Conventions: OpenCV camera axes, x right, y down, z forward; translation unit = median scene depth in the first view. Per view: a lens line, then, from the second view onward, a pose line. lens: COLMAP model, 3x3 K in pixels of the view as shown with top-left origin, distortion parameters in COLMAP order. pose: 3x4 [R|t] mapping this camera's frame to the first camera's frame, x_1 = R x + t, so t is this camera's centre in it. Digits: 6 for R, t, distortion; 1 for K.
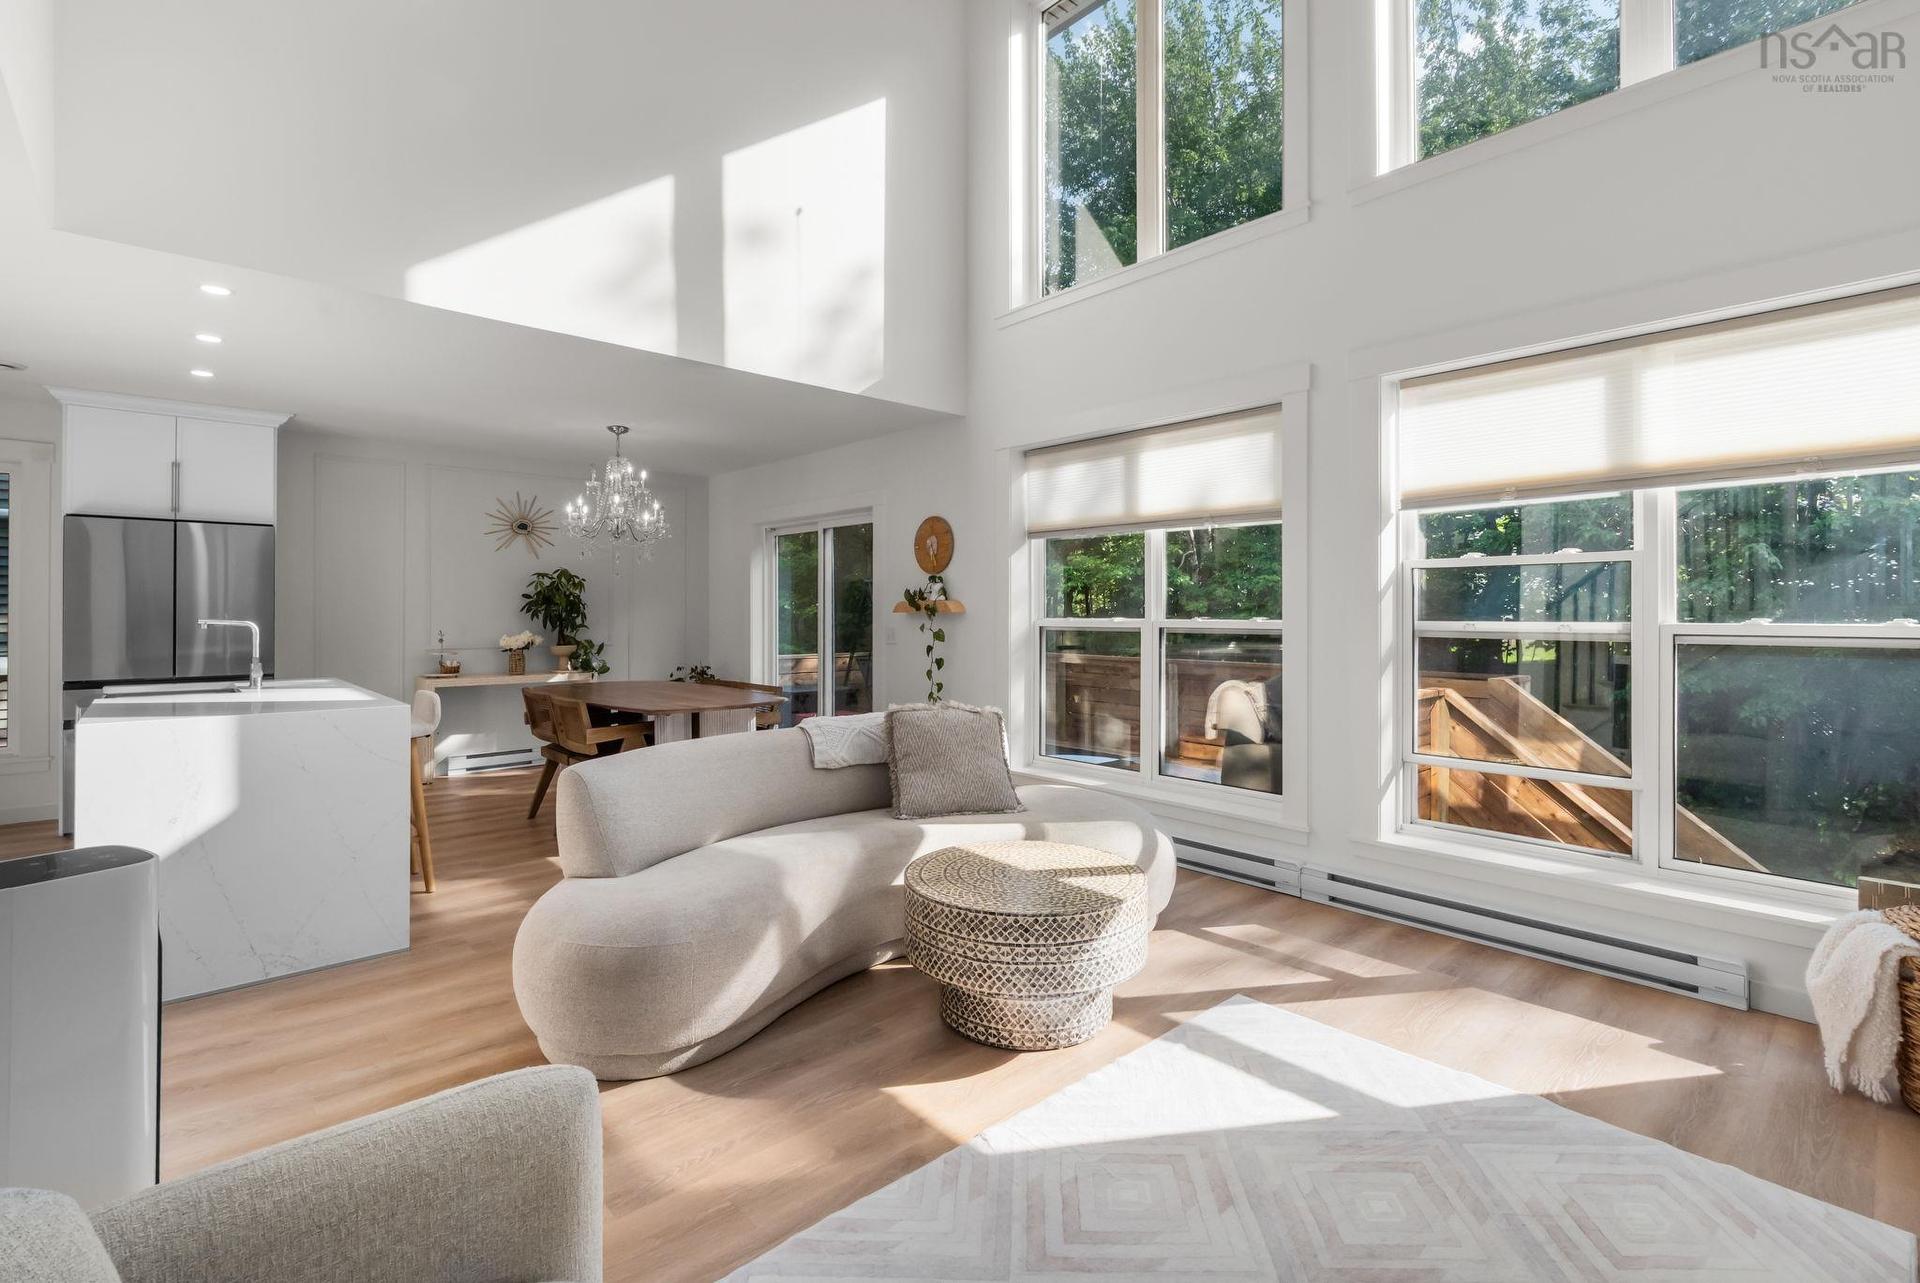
lens RADIAL K [[859.4, 0, 969.8], [0, 859.4, 614.1], [0, 0, 1]] dist [-0.001295, -0.000814]
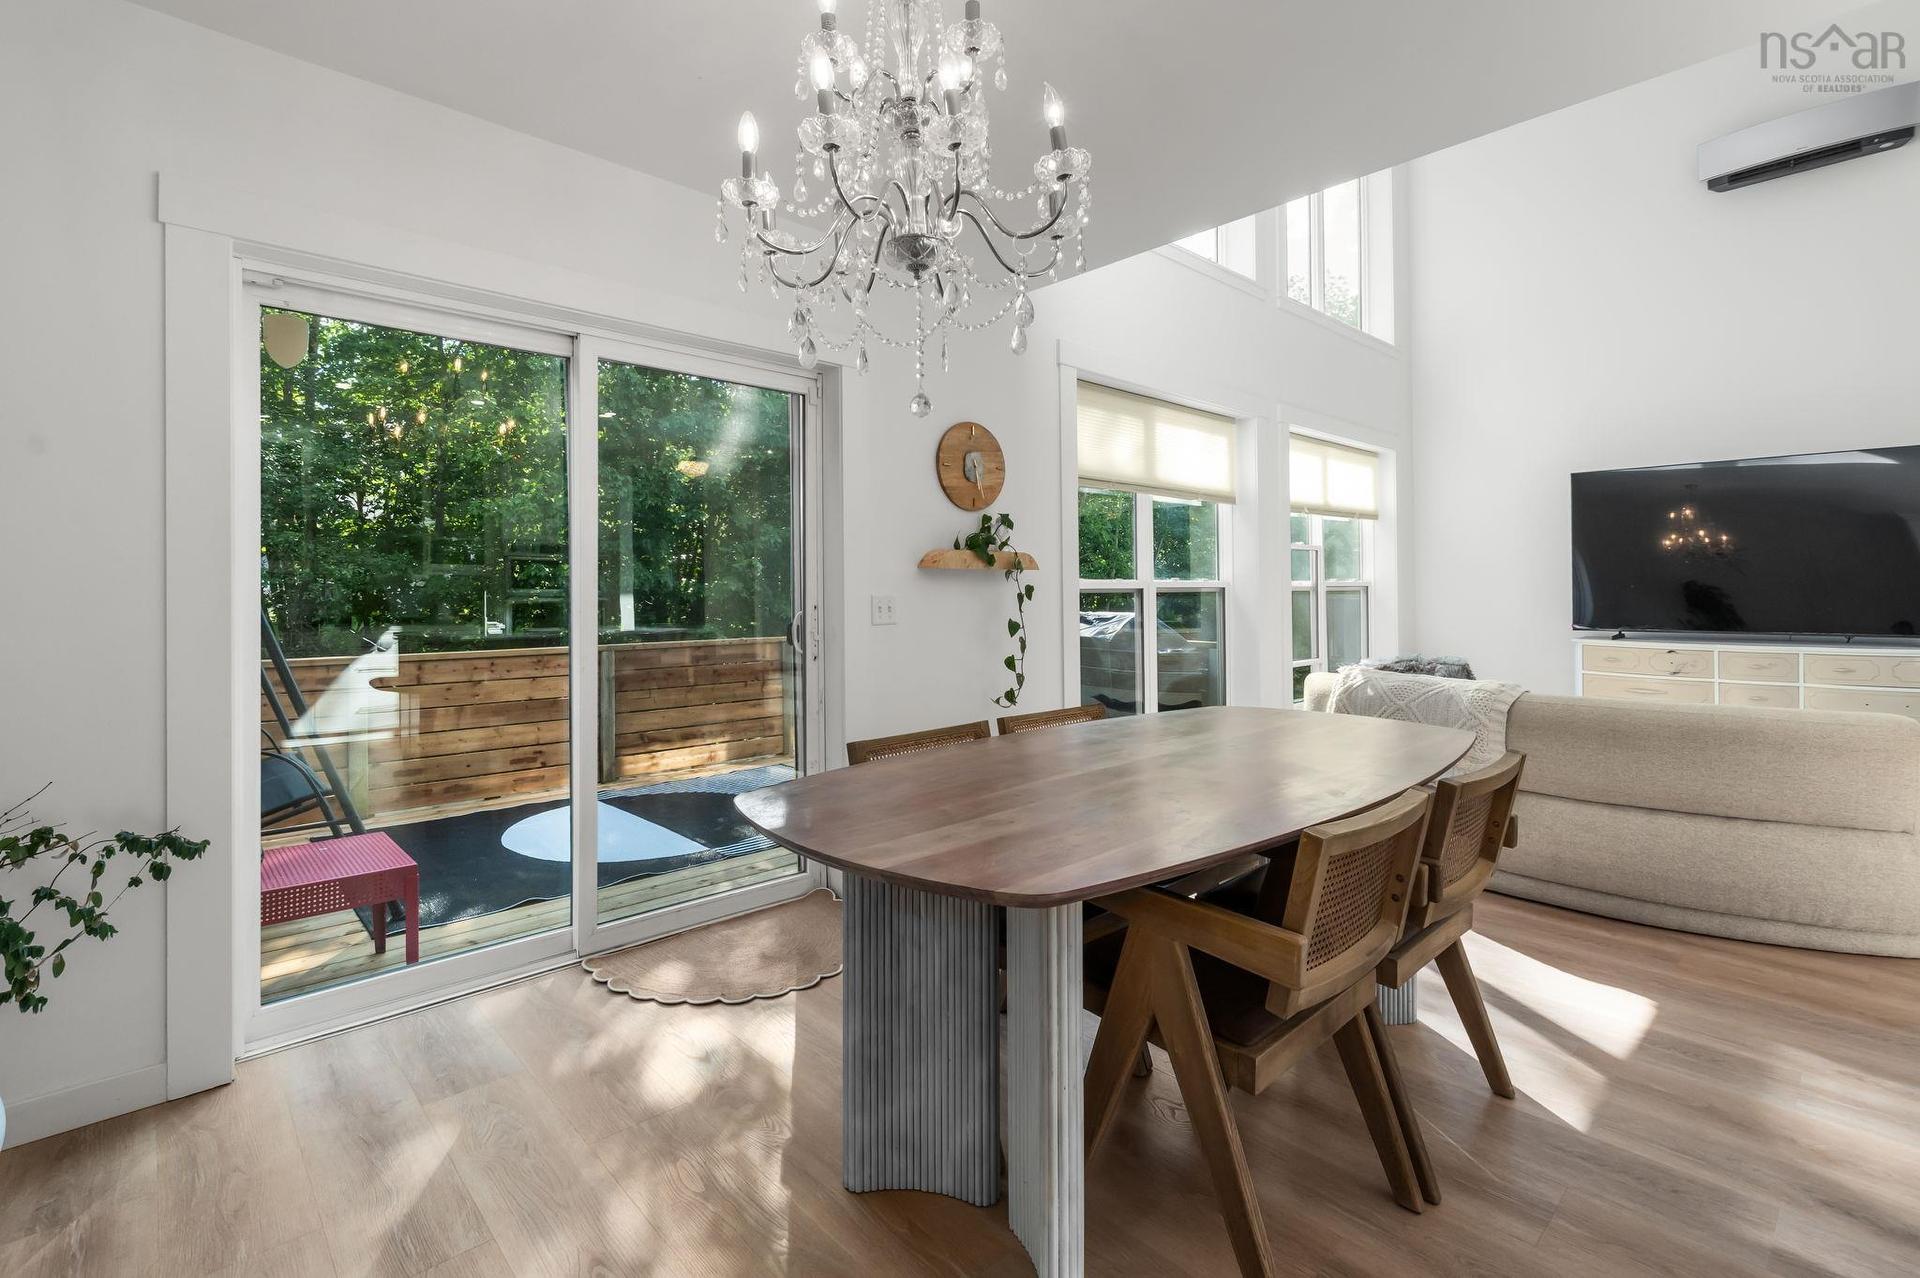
lens RADIAL K [[877.4, 0, 960.6], [0, 877.4, 581.2], [0, 0, 1]] dist [-0.001185, -0.000519]
pose [[-0.003816, 0.009856, 0.999944, -0.723722], [0.008369, 0.999917, -0.009824, 0.013340], [-0.999958, 0.008331, -0.003898, 1.034417]]
